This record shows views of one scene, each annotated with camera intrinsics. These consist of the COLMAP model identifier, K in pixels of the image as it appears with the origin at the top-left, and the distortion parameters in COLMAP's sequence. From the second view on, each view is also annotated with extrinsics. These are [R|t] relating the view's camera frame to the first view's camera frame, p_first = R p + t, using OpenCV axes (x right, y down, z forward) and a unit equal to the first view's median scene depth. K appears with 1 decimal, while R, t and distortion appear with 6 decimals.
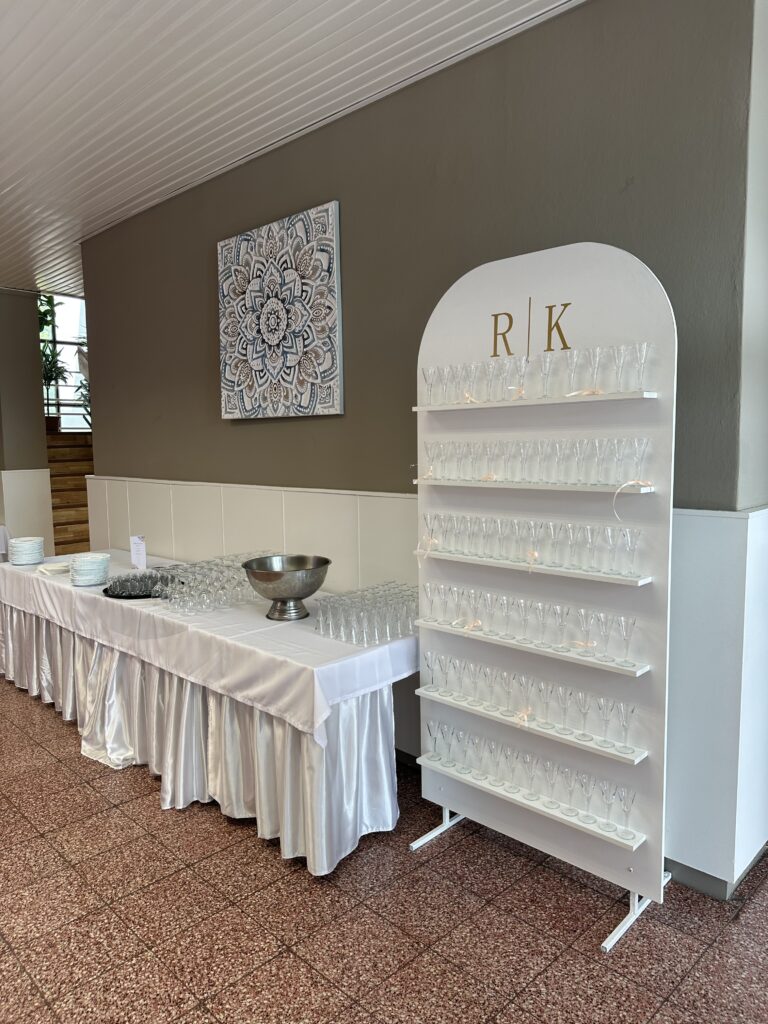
lens RADIAL K [[720.2, 0, 390.0], [0, 720.2, 494.2], [0, 0, 1]] dist [0.104908, 0.000183]
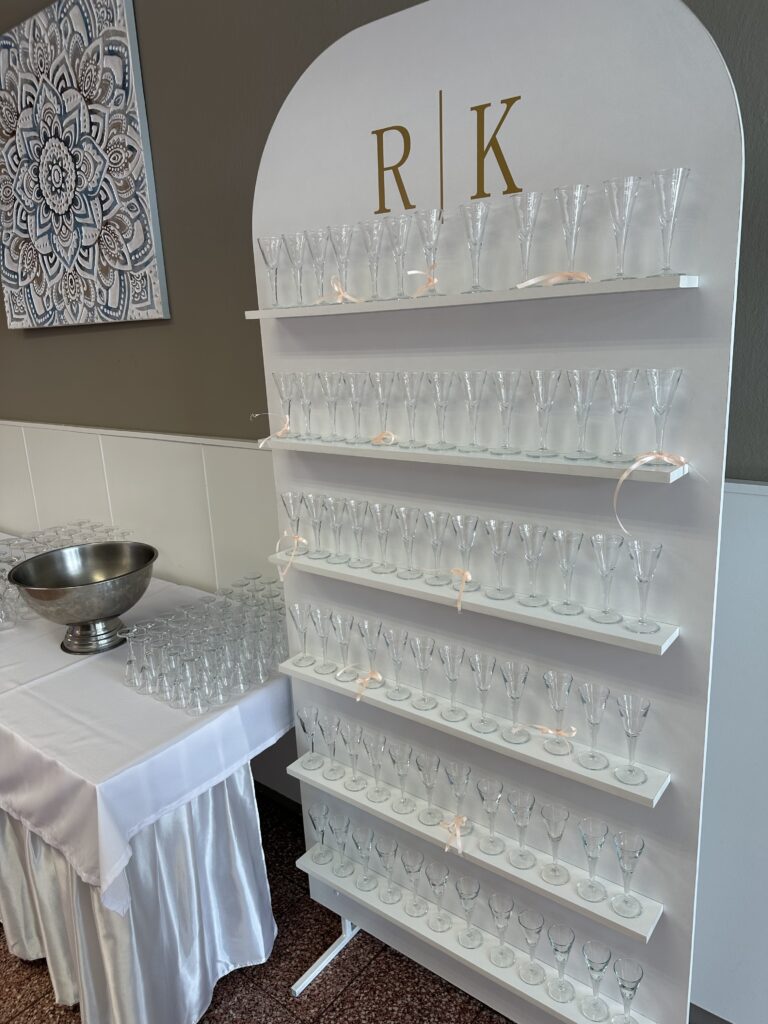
lens RADIAL K [[718.3, 0, 384.0], [0, 718.3, 512.0], [0, 0, 1]] dist [0.000003, 0.003216]
pose [[0.992743, -0.070051, 0.097748, 0.053485], [0.051002, 0.981356, 0.185310, -0.047711], [-0.108907, -0.178980, 0.977807, 0.296906]]
